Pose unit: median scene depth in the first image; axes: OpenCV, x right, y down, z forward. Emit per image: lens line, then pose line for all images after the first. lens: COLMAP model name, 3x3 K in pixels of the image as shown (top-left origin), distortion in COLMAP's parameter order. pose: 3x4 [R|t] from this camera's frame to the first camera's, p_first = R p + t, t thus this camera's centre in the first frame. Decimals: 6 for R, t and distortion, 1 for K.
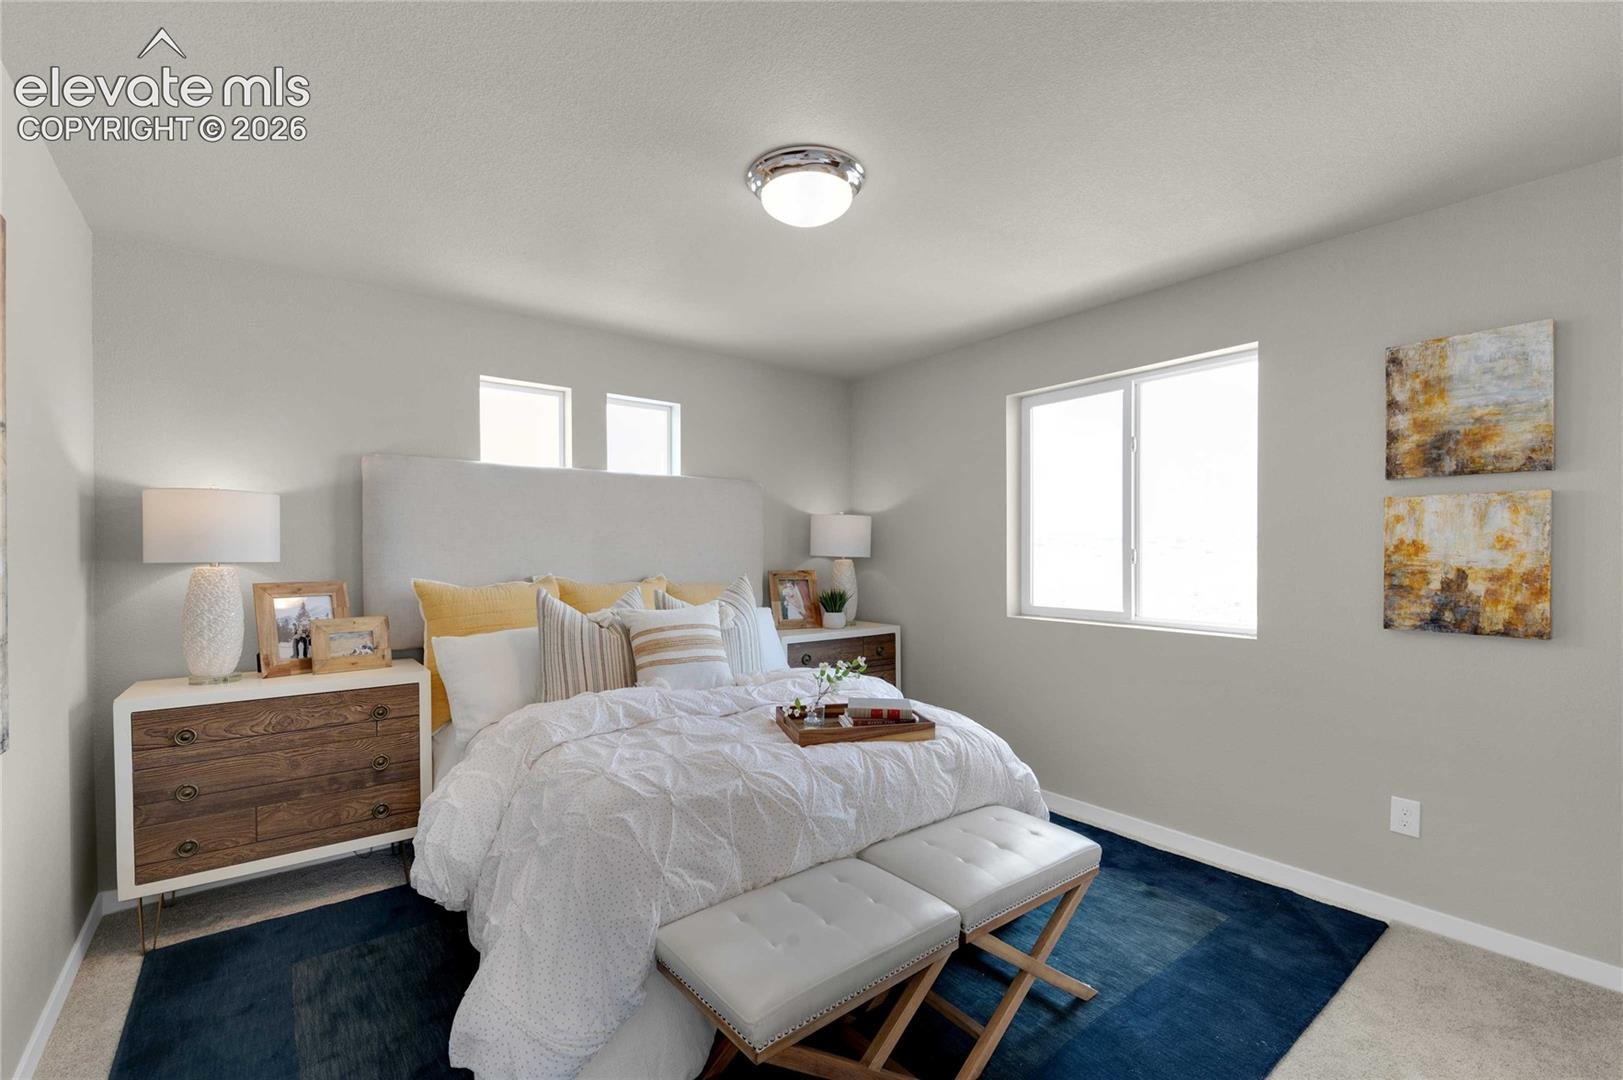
lens RADIAL K [[701.1, 0, 813.2], [0, 701.1, 547.8], [0, 0, 1]] dist [0.018366, -0.011321]
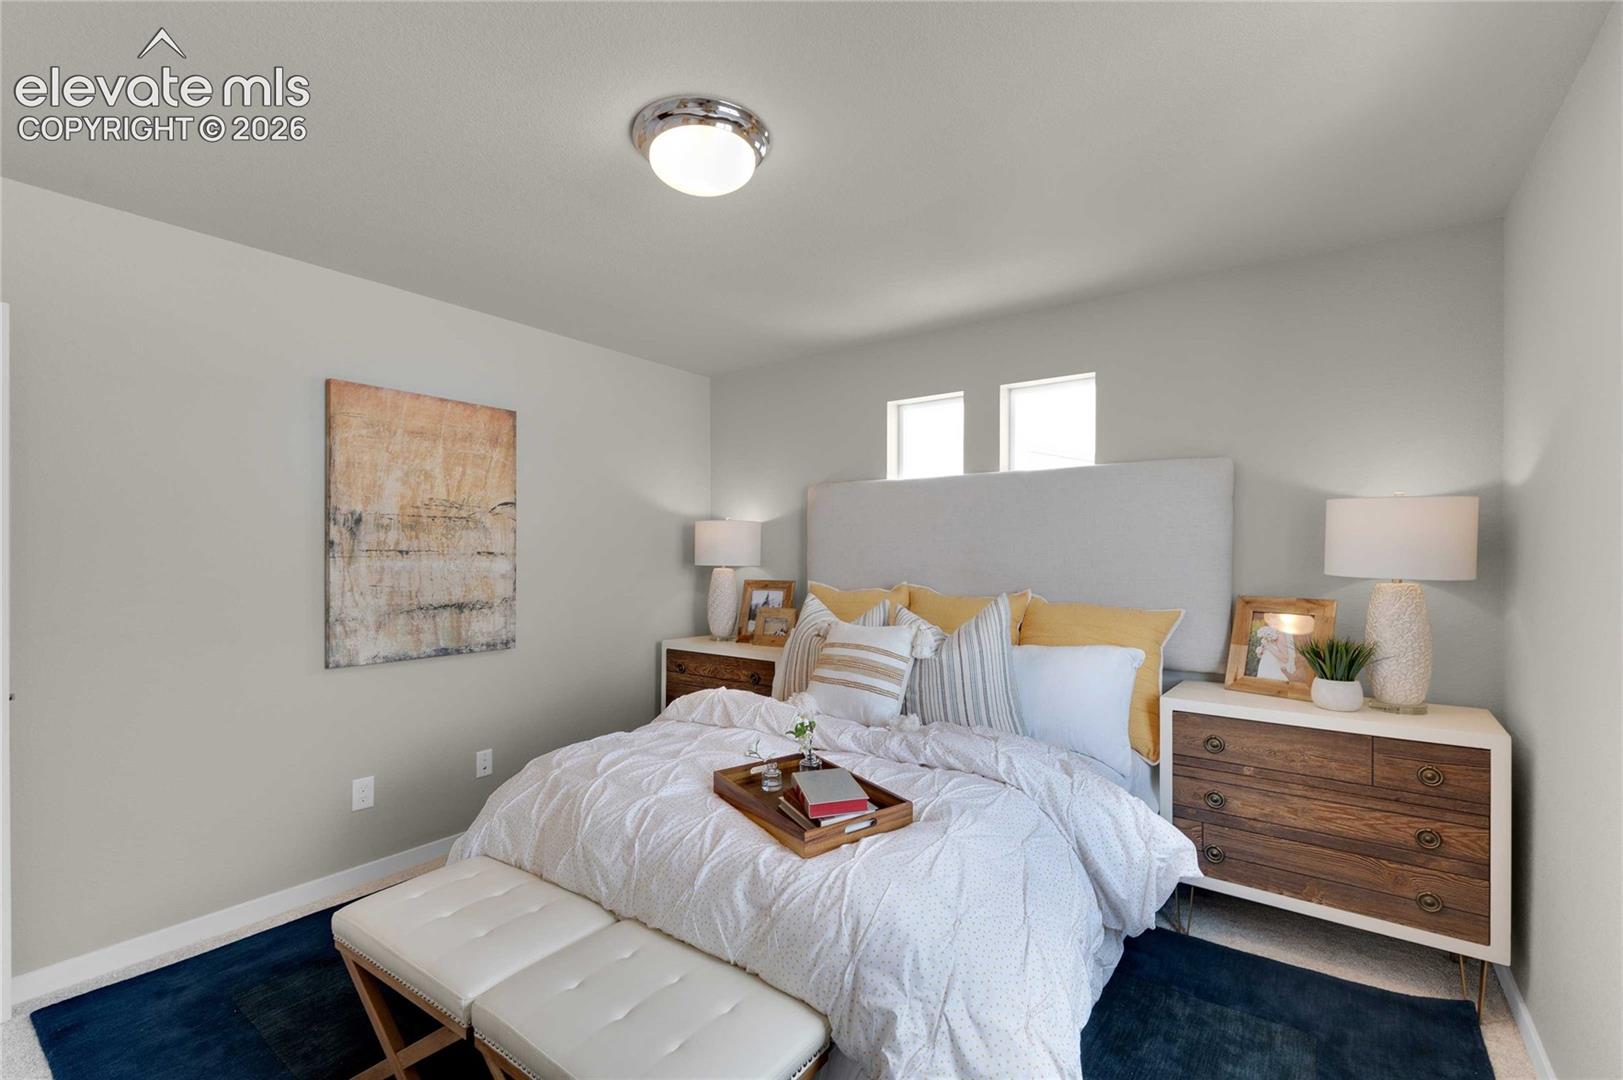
lens RADIAL K [[701.1, 0, 813.2], [0, 701.1, 547.8], [0, 0, 1]] dist [0.018366, -0.011321]
pose [[0.258117, -0.007443, -0.966085, 0.791509], [0.000789, 0.999972, -0.007494, -0.008995], [0.966113, 0.001172, 0.258116, 0.829749]]
